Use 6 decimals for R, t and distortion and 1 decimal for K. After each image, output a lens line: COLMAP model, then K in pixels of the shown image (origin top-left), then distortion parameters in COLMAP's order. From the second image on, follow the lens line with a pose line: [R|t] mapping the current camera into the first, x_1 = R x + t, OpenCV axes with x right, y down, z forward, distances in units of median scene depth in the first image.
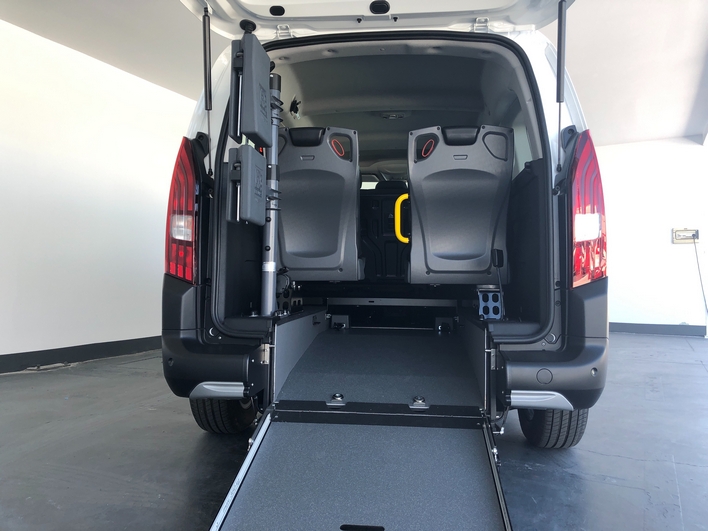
lens RADIAL K [[586.0, 0, 350.3], [0, 586.0, 253.3], [0, 0, 1]] dist [0.021514, -0.023496]
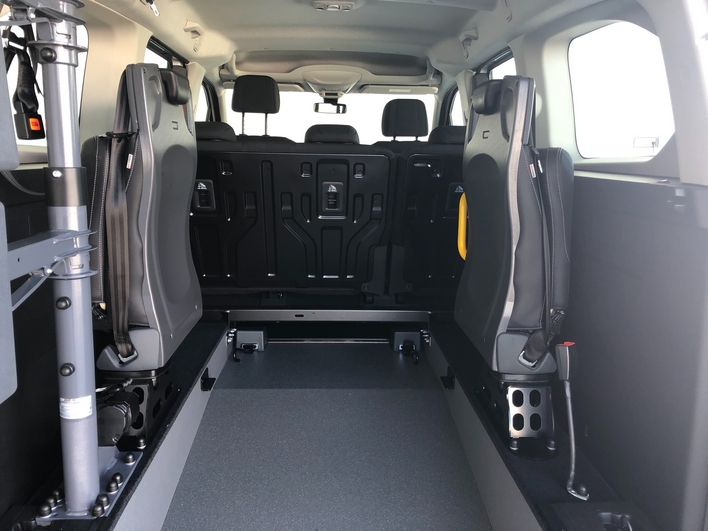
lens RADIAL K [[586.0, 0, 354.5], [0, 586.0, 251.9], [0, 0, 1]] dist [0.021514, -0.023496]
pose [[0.988292, -0.015870, 0.151750, 0.000085], [-0.018171, 0.975255, 0.220336, -0.192378], [-0.151491, -0.220513, 0.963548, 0.583317]]
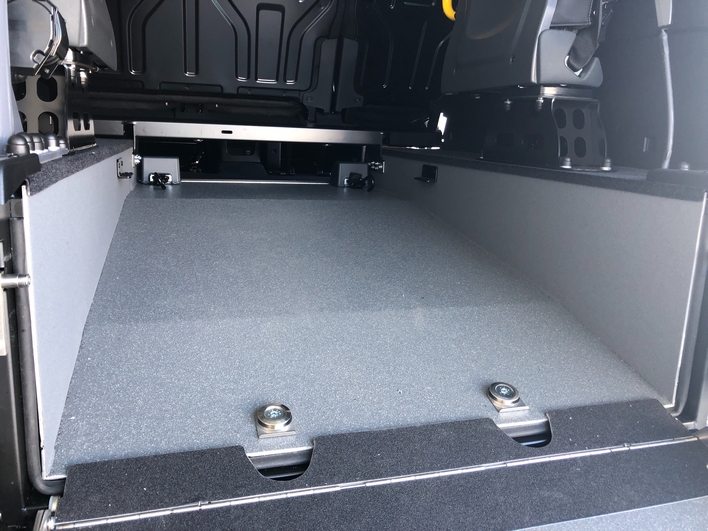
lens RADIAL K [[586.0, 0, 353.1], [0, 586.0, 261.0], [0, 0, 1]] dist [0.021514, -0.023496]
pose [[0.925029, -0.058324, 0.375392, -0.092264], [-0.045107, 0.964292, 0.260972, 0.078602], [-0.377209, -0.258340, 0.889367, 0.708402]]
